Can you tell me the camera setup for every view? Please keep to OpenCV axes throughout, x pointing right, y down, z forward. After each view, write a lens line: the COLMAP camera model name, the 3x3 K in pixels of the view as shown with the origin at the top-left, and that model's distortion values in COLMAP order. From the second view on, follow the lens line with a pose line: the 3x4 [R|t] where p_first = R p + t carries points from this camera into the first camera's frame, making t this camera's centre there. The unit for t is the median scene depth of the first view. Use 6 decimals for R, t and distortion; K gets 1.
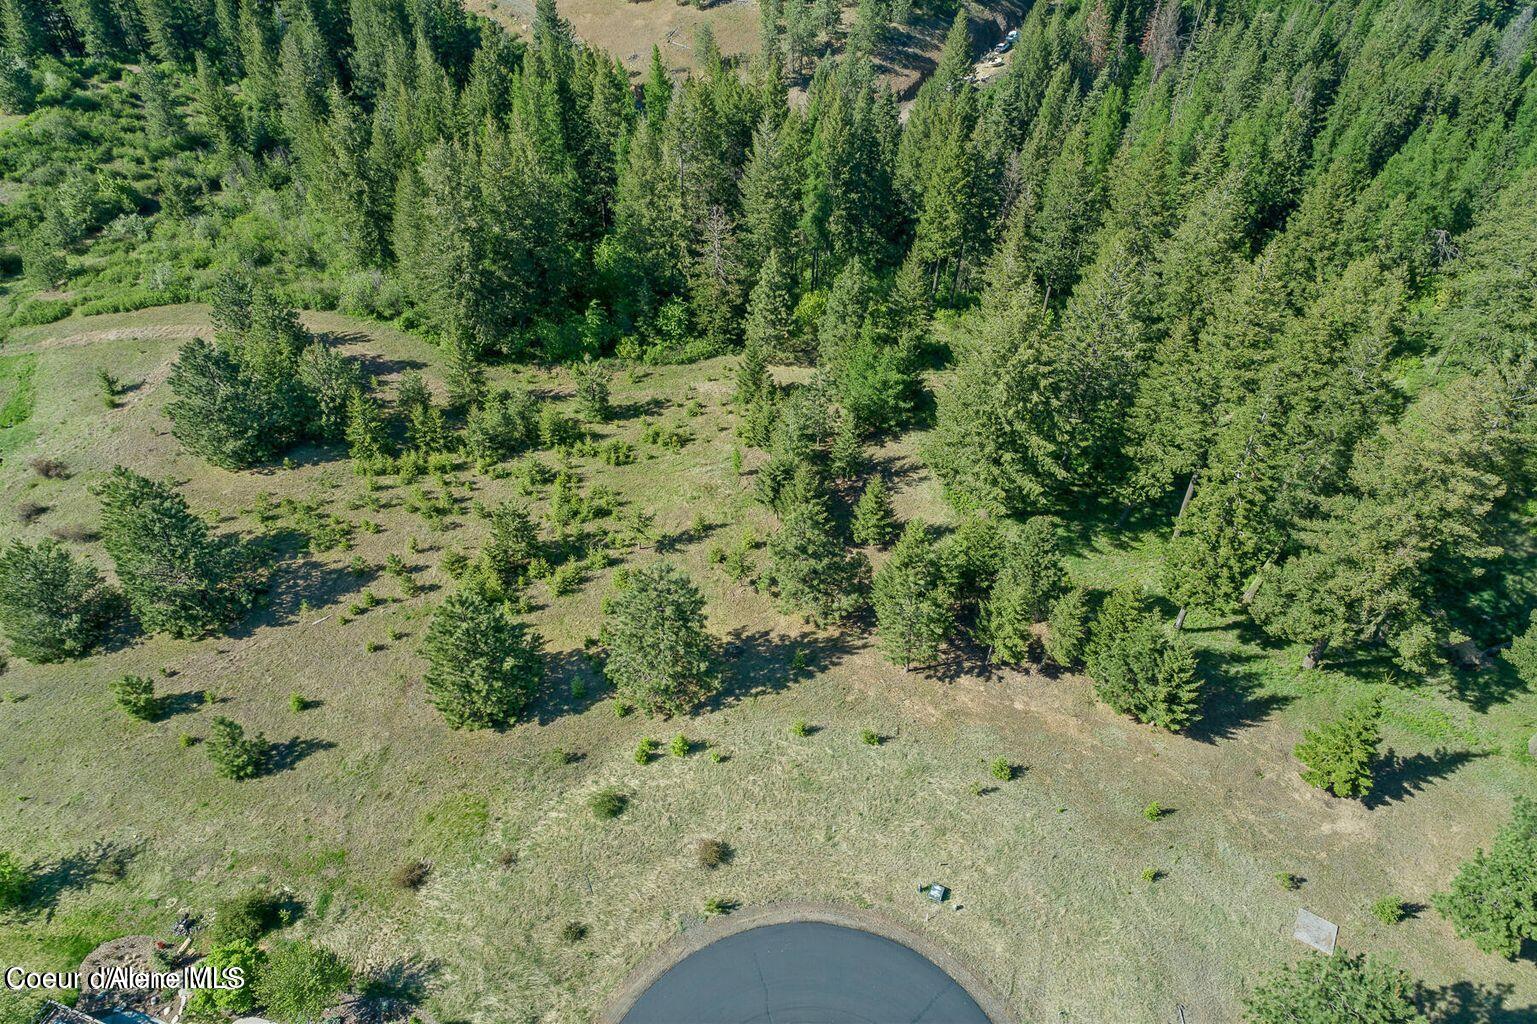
lens RADIAL K [[1057.4, 0, 760.7], [0, 1057.4, 510.9], [0, 0, 1]] dist [-0.001292, 0.001245]
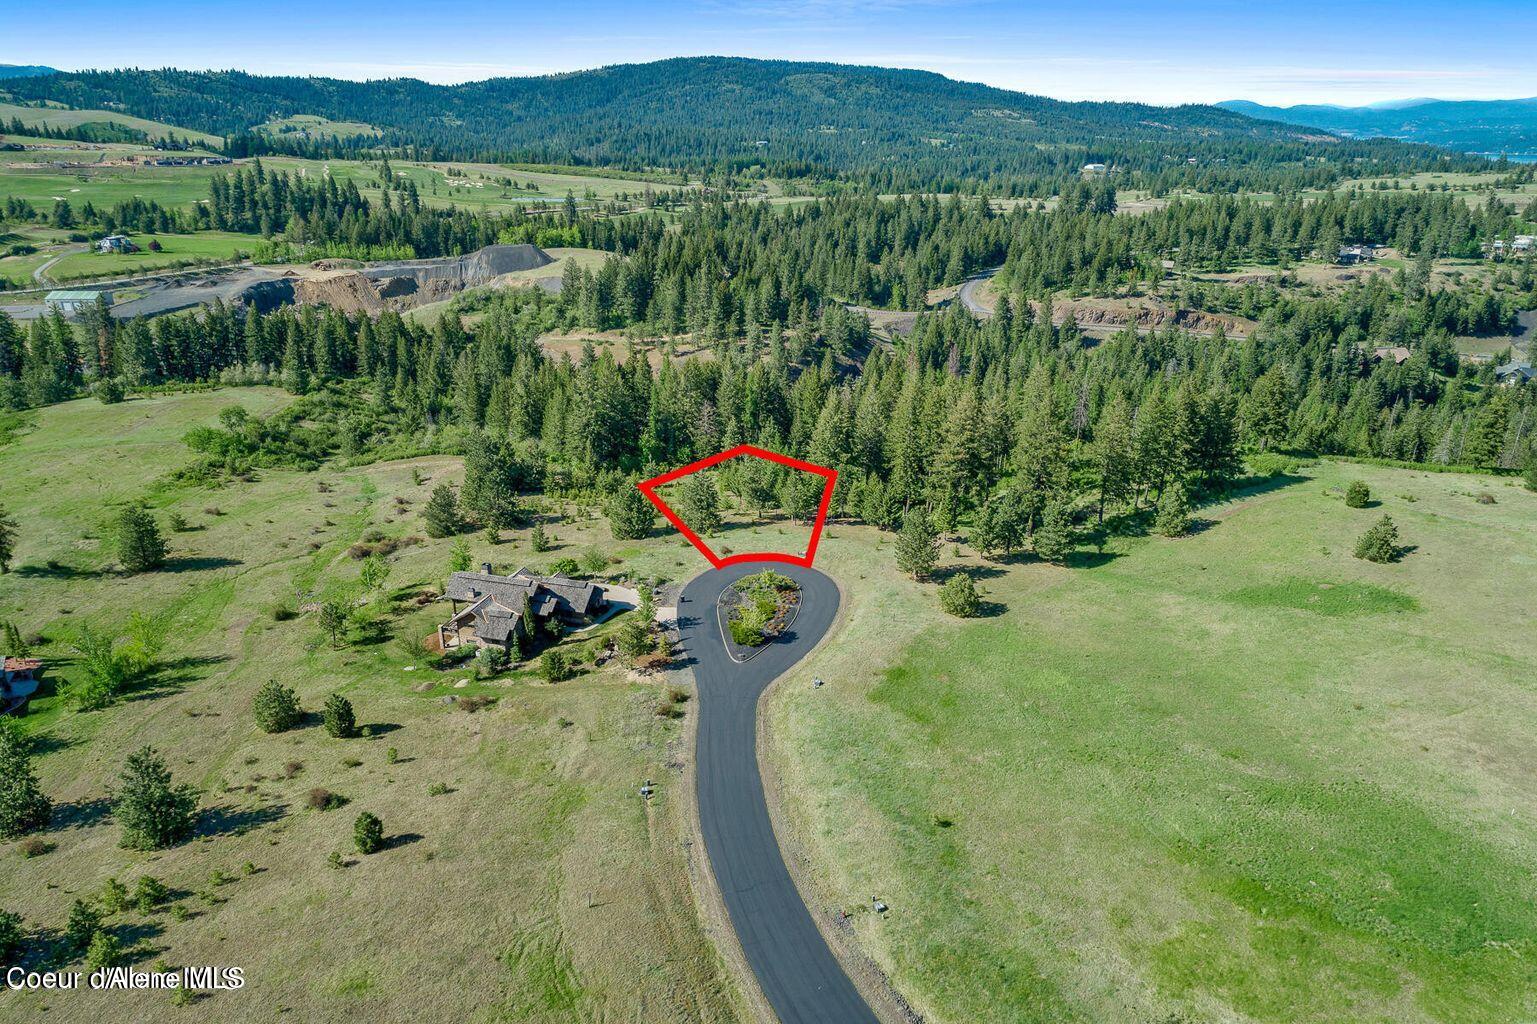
lens RADIAL K [[1057.4, 0, 771.2], [0, 1057.4, 513.0], [0, 0, 1]] dist [-0.001292, 0.001245]
pose [[0.997094, -0.013370, 0.074992, -0.071178], [0.038932, 0.935628, -0.350835, 0.662891], [-0.065474, 0.352736, 0.933430, -0.908888]]
